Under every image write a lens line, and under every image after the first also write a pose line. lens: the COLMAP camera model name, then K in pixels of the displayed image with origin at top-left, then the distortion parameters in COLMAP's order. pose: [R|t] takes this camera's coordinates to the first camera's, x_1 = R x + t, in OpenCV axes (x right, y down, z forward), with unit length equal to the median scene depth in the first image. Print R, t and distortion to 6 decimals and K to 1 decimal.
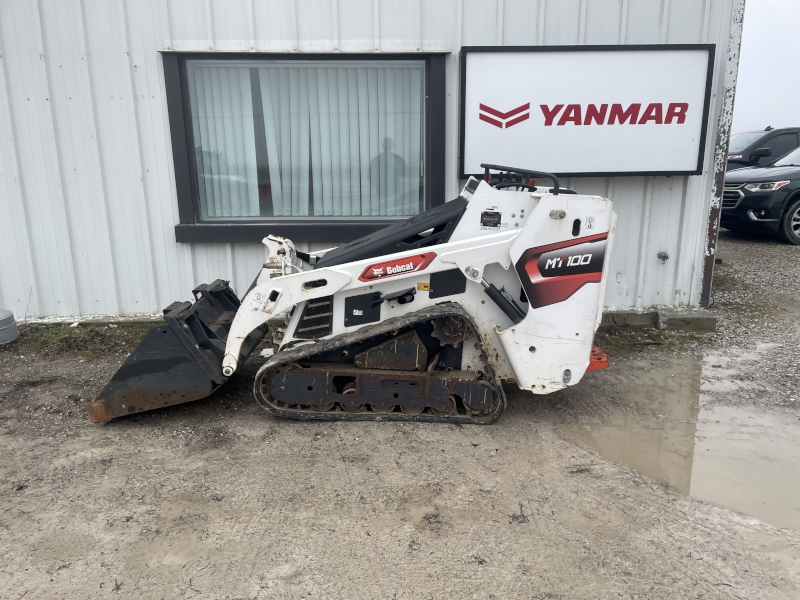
lens RADIAL K [[603.9, 0, 400.0], [0, 603.9, 300.0], [0, 0, 1]] dist [0.082351, -0.099441]
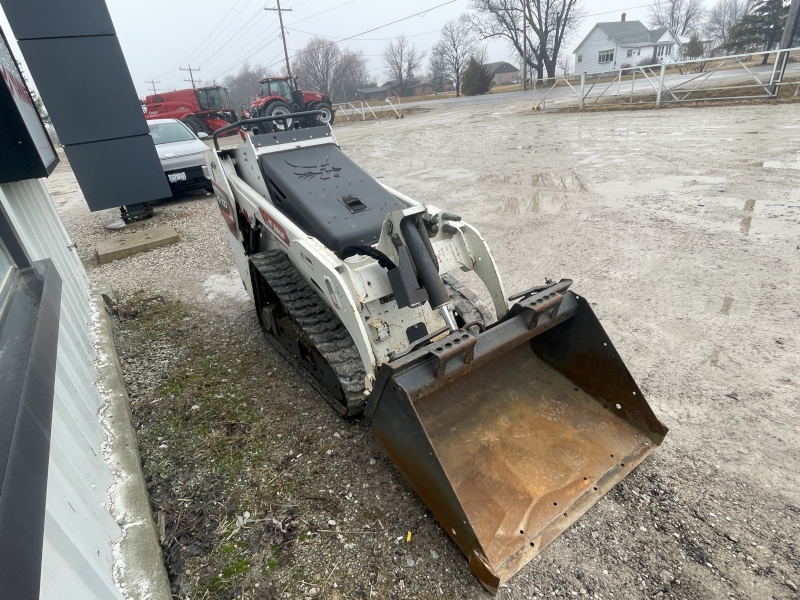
lens RADIAL K [[420.3, 0, 400.0], [0, 420.3, 300.0], [0, 0, 1]] dist [-0.000303, -0.000316]
pose [[-0.561198, -0.295292, 0.773214, -0.672742], [0.305844, 0.794089, 0.525245, -0.304066], [-0.769101, 0.531250, -0.355328, 1.338766]]
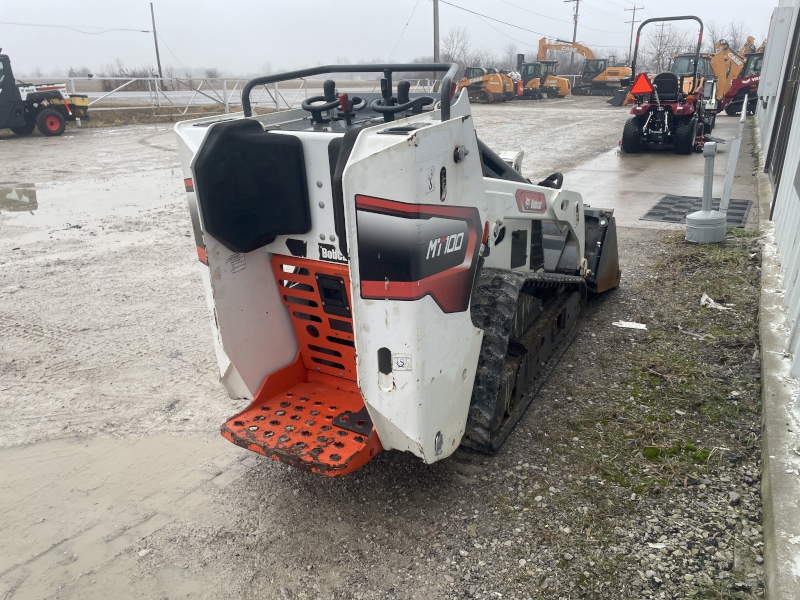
lens RADIAL K [[604.7, 0, 394.1], [0, 604.7, 295.5], [0, 0, 1]] dist [0.089040, -0.103672]
pose [[-0.510342, 0.296908, -0.807092, 0.723013], [-0.195119, 0.874056, 0.444920, -0.308098], [0.837544, 0.384541, -0.388135, 1.384751]]
